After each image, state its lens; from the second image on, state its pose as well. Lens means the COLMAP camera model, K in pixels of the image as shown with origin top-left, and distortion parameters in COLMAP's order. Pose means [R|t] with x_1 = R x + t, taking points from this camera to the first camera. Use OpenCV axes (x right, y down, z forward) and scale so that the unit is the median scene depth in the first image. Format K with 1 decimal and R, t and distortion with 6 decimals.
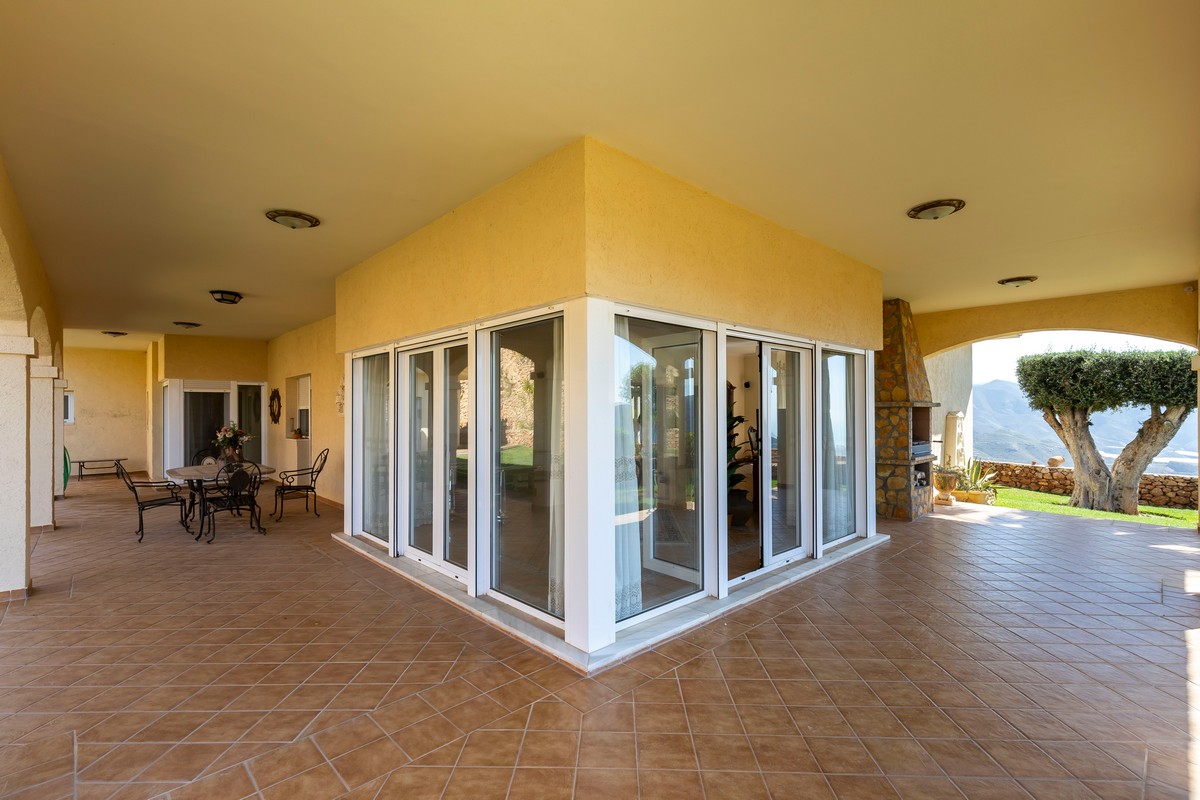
lens RADIAL K [[539.0, 0, 597.8], [0, 539.0, 406.9], [0, 0, 1]] dist [0.003825, 0.000017]
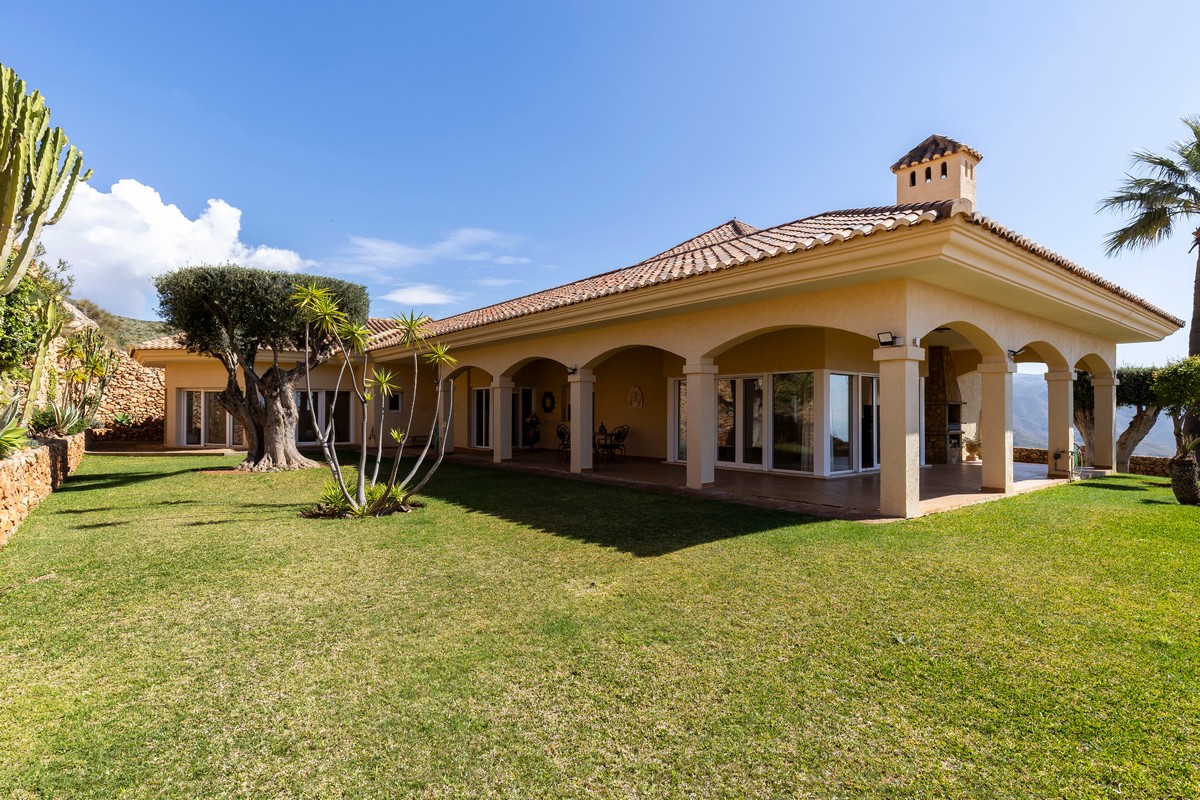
lens RADIAL K [[612.1, 0, 600.9], [0, 612.1, 397.7], [0, 0, 1]] dist [0.000977, 0.000098]
pose [[0.997658, 0.005022, -0.068221, -0.466975], [-0.006020, 0.999878, -0.014426, 0.014863], [0.068140, 0.014802, 0.997566, -1.176157]]
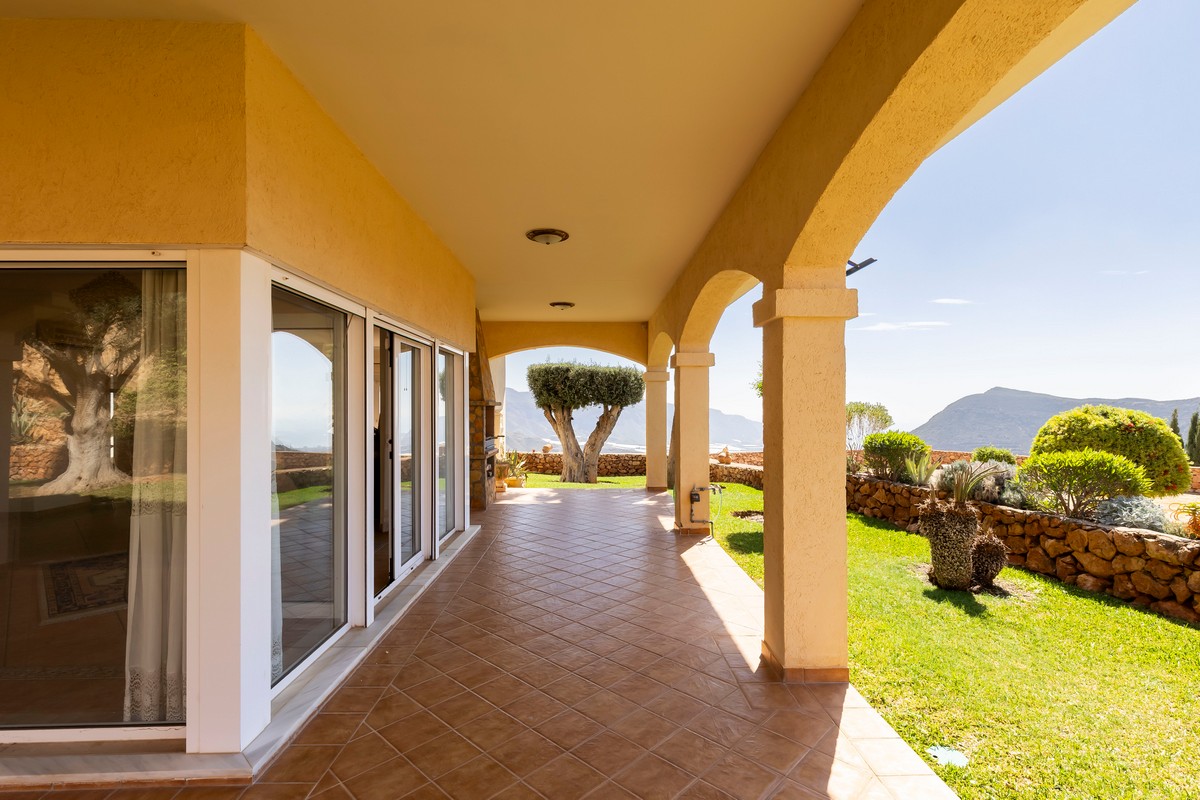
lens RADIAL K [[557.9, 0, 605.4], [0, 557.9, 403.3], [0, 0, 1]] dist [-0.000428, -0.000181]
pose [[0.660487, 0.005942, 0.750814, -0.104370], [-0.003640, 0.999982, -0.004712, -0.000323], [-0.750829, 0.000379, 0.660497, 0.063571]]
